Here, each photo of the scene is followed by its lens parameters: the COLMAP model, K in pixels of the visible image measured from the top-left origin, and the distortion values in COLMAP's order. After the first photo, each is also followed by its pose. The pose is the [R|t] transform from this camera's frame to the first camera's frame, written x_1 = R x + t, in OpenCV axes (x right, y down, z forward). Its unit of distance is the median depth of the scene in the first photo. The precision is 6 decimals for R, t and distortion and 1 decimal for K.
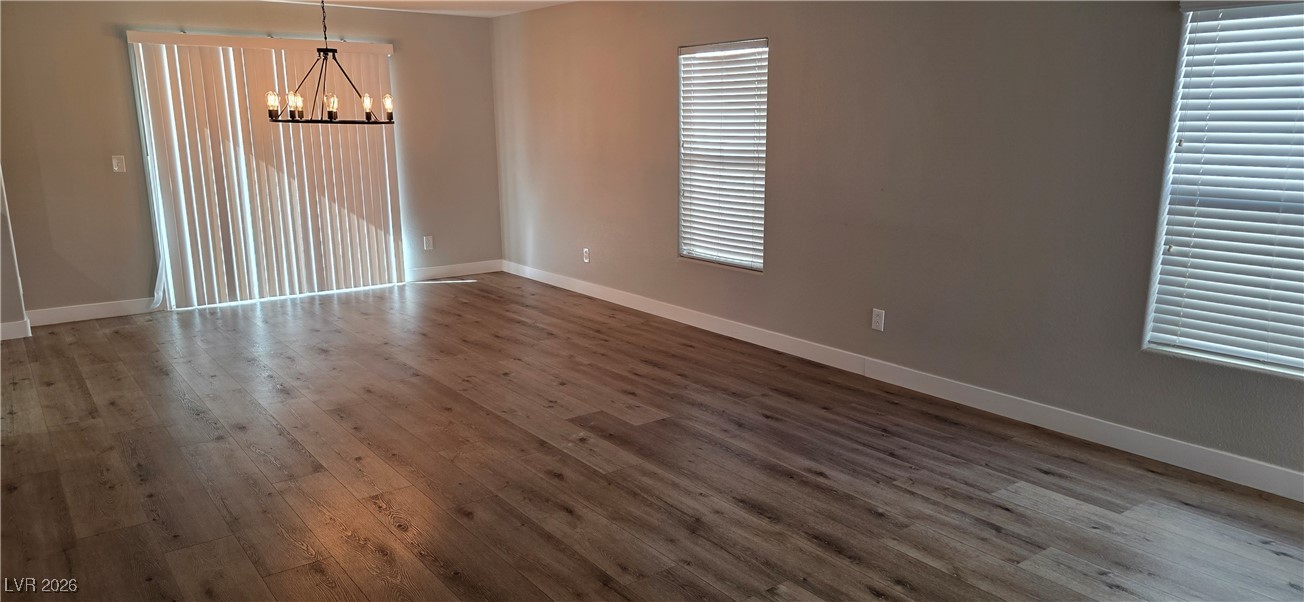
lens RADIAL K [[865.0, 0, 671.2], [0, 865.0, 296.9], [0, 0, 1]] dist [0.086710, -0.101522]
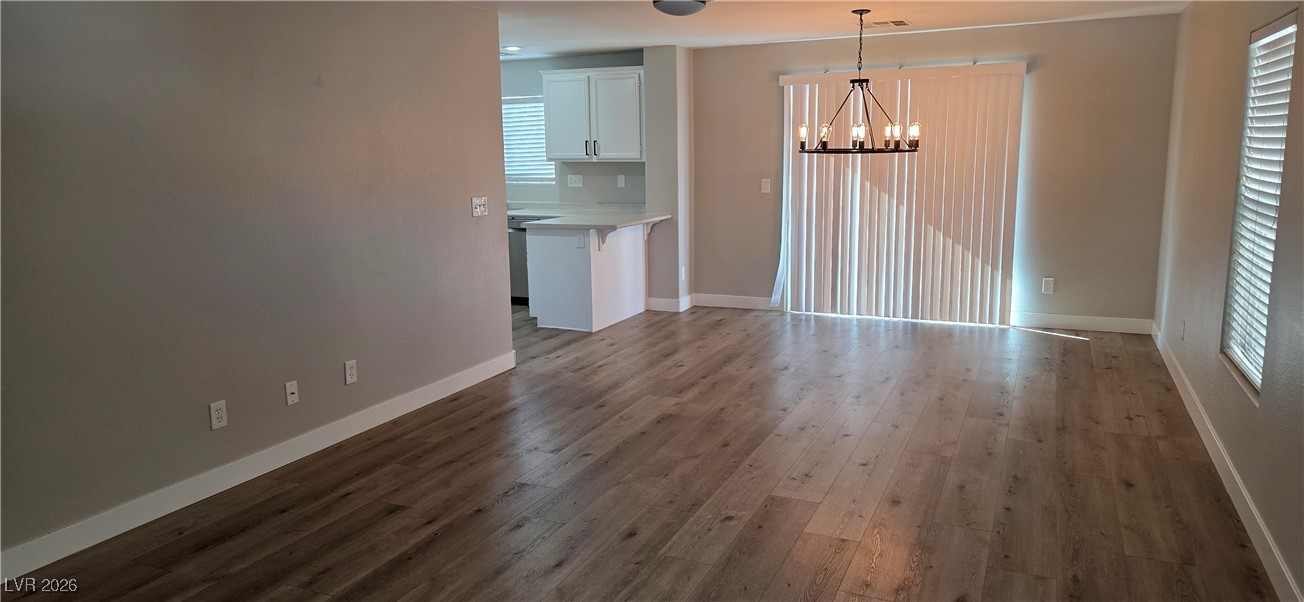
lens RADIAL K [[865.0, 0, 671.2], [0, 865.0, 296.9], [0, 0, 1]] dist [0.086710, -0.101522]
pose [[0.475059, 0.147243, -0.867547, 0.390372], [-0.166378, 0.983148, 0.075757, -0.072053], [0.864082, 0.108352, 0.491551, 0.326763]]
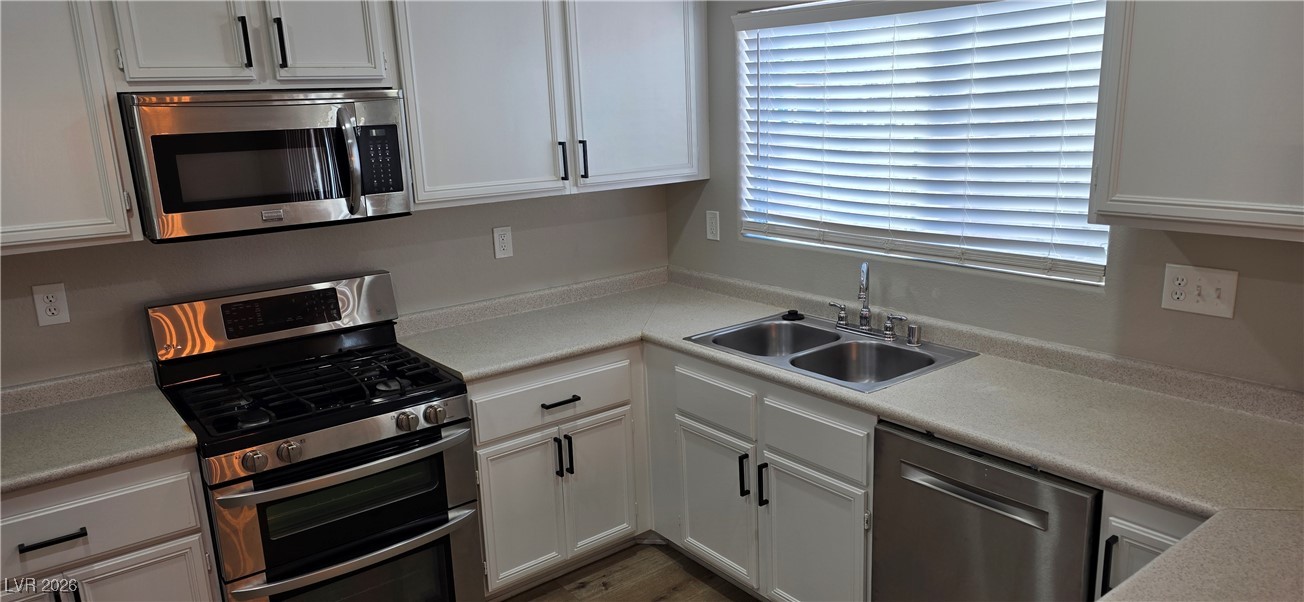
lens RADIAL K [[865.0, 0, 671.2], [0, 865.0, 296.9], [0, 0, 1]] dist [0.086710, -0.101522]
pose [[0.002452, 0.228150, -0.973623, -0.554826], [-0.166655, 0.960103, 0.224562, -0.165063], [0.986012, 0.161708, 0.040376, 0.627696]]
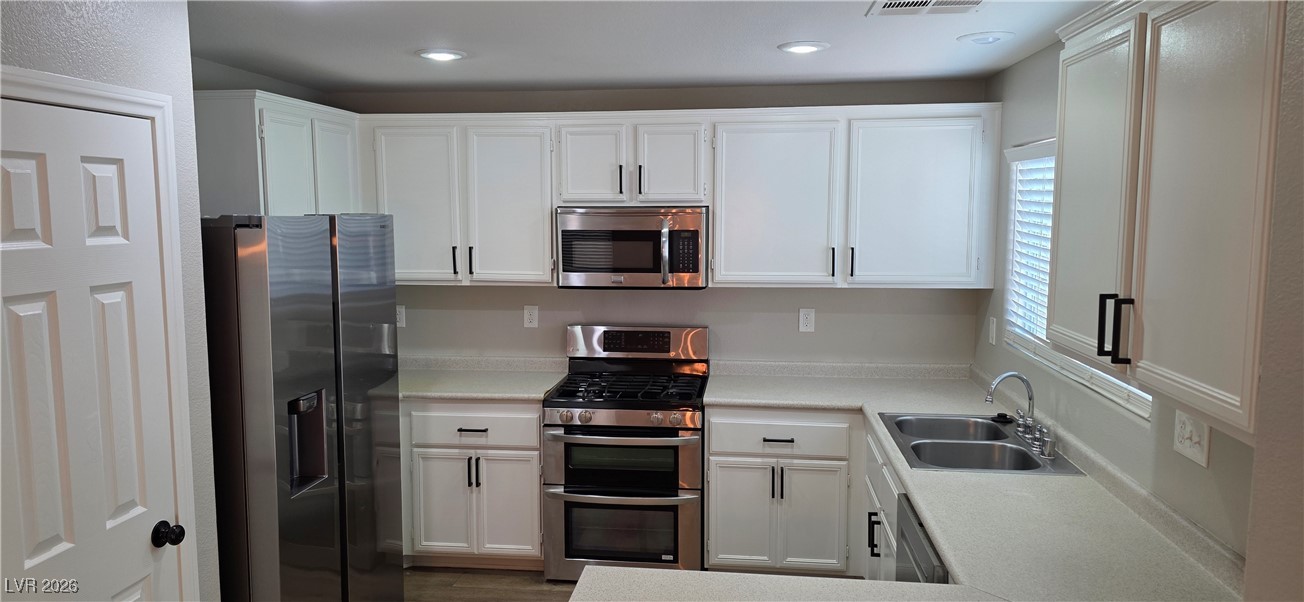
lens RADIAL K [[885.1, 0, 656.6], [0, 885.1, 266.6], [0, 0, 1]] dist [0.083888, -0.112082]
pose [[-0.704298, 0.056193, -0.707677, -0.495515], [-0.135657, 0.967839, 0.211861, -0.236433], [0.696822, 0.245215, -0.674024, 0.927905]]
